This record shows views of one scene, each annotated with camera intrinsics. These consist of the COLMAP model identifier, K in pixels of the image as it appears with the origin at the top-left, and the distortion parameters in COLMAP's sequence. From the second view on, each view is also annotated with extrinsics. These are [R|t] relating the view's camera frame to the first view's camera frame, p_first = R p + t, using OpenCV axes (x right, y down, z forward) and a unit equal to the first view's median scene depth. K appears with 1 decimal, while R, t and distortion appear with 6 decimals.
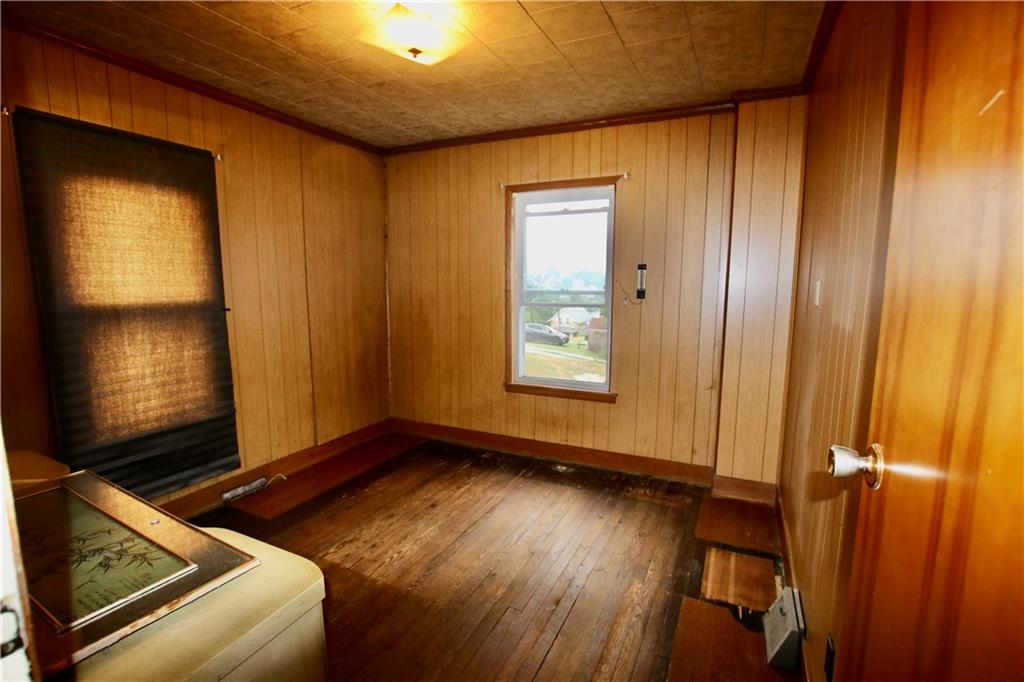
lens RADIAL K [[477.0, 0, 505.4], [0, 477.0, 341.7], [0, 0, 1]] dist [-0.032649, 0.001725]
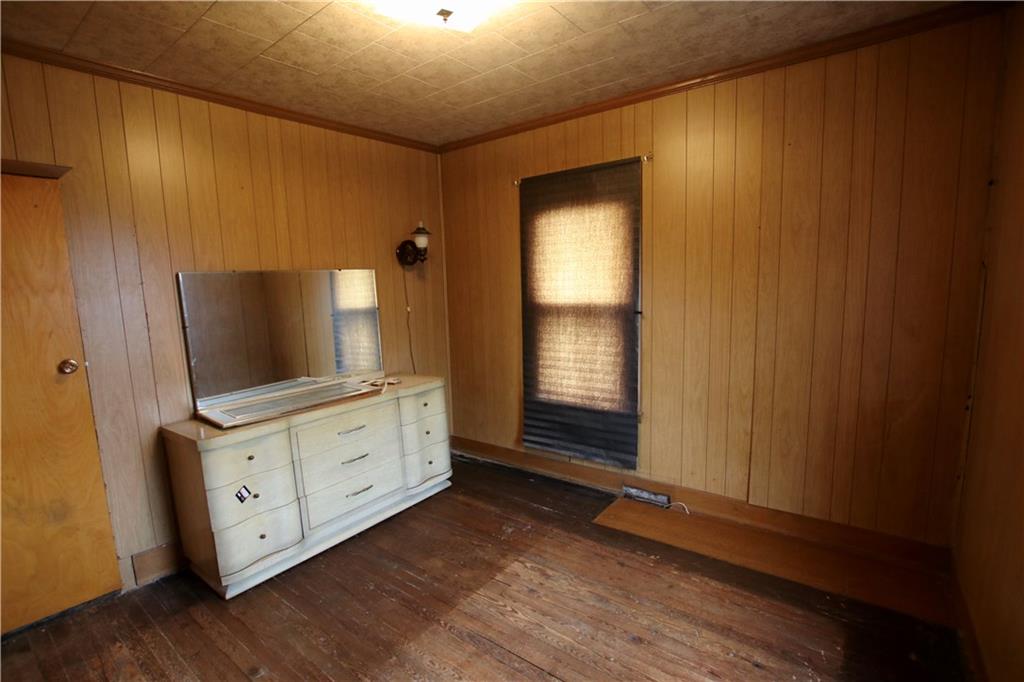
lens RADIAL K [[477.0, 0, 503.6], [0, 477.0, 346.2], [0, 0, 1]] dist [-0.032649, 0.001725]
pose [[-0.198452, 0.129935, -0.971459, 0.489990], [-0.091649, 0.984370, 0.150385, -0.133230], [0.975816, 0.118877, -0.183442, 0.983725]]
